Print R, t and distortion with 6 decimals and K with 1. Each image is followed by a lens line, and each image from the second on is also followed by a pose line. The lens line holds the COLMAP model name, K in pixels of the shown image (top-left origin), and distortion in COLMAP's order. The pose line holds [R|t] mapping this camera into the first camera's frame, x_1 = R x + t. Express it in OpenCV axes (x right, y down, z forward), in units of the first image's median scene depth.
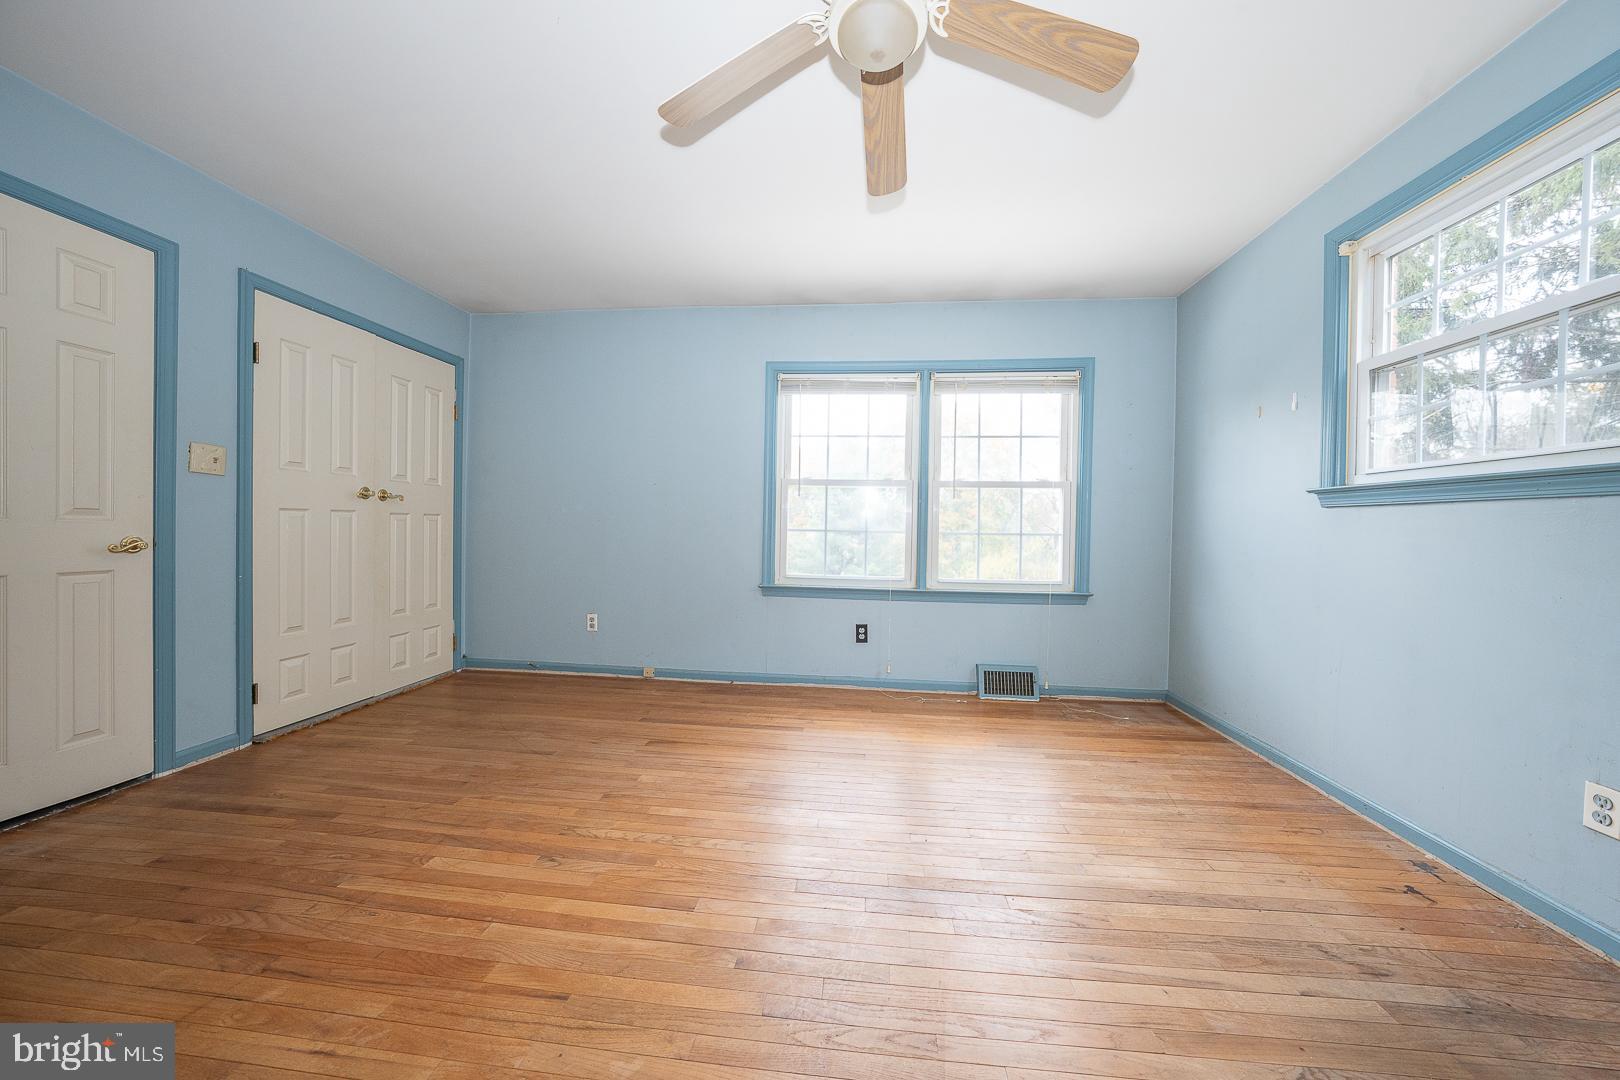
lens RADIAL K [[555.0, 0, 811.3], [0, 555.0, 533.9], [0, 0, 1]] dist [-0.021829, 0.004712]
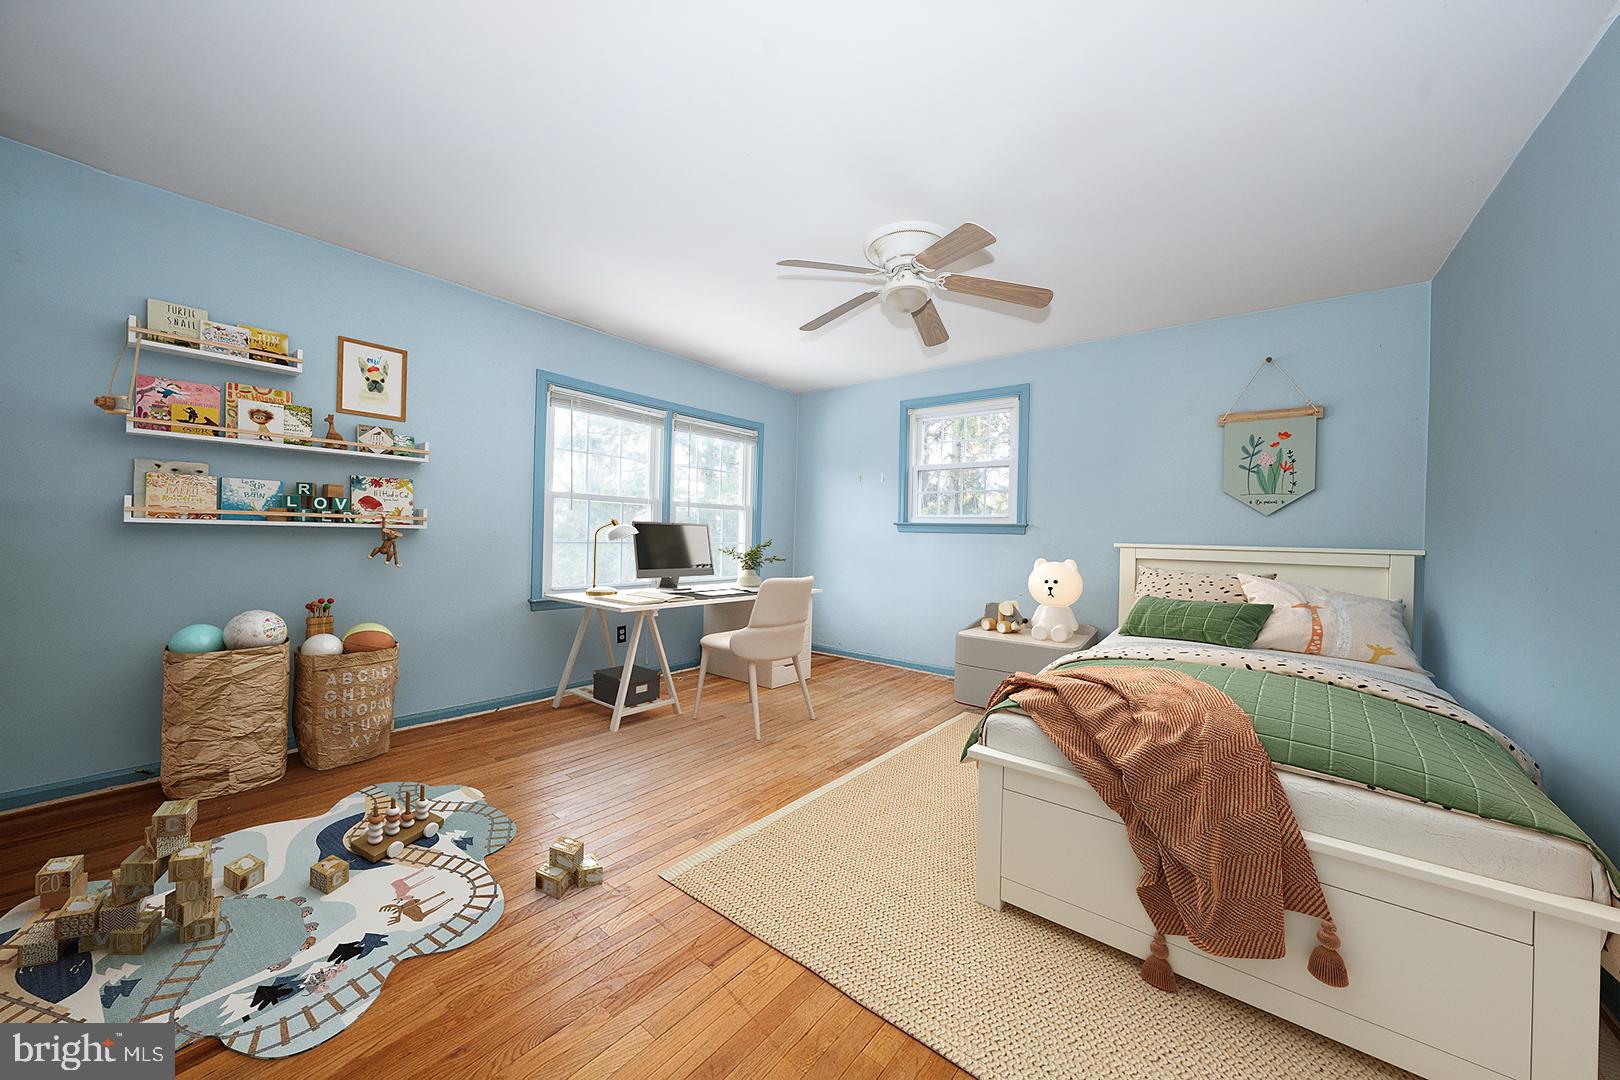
lens RADIAL K [[555.0, 0, 811.3], [0, 555.0, 533.9], [0, 0, 1]] dist [-0.021829, 0.004712]
pose [[0.550194, -0.002298, 0.835034, -0.655032], [-0.006476, 0.999954, 0.007019, -0.034594], [-0.835012, -0.009269, 0.550154, 0.071418]]
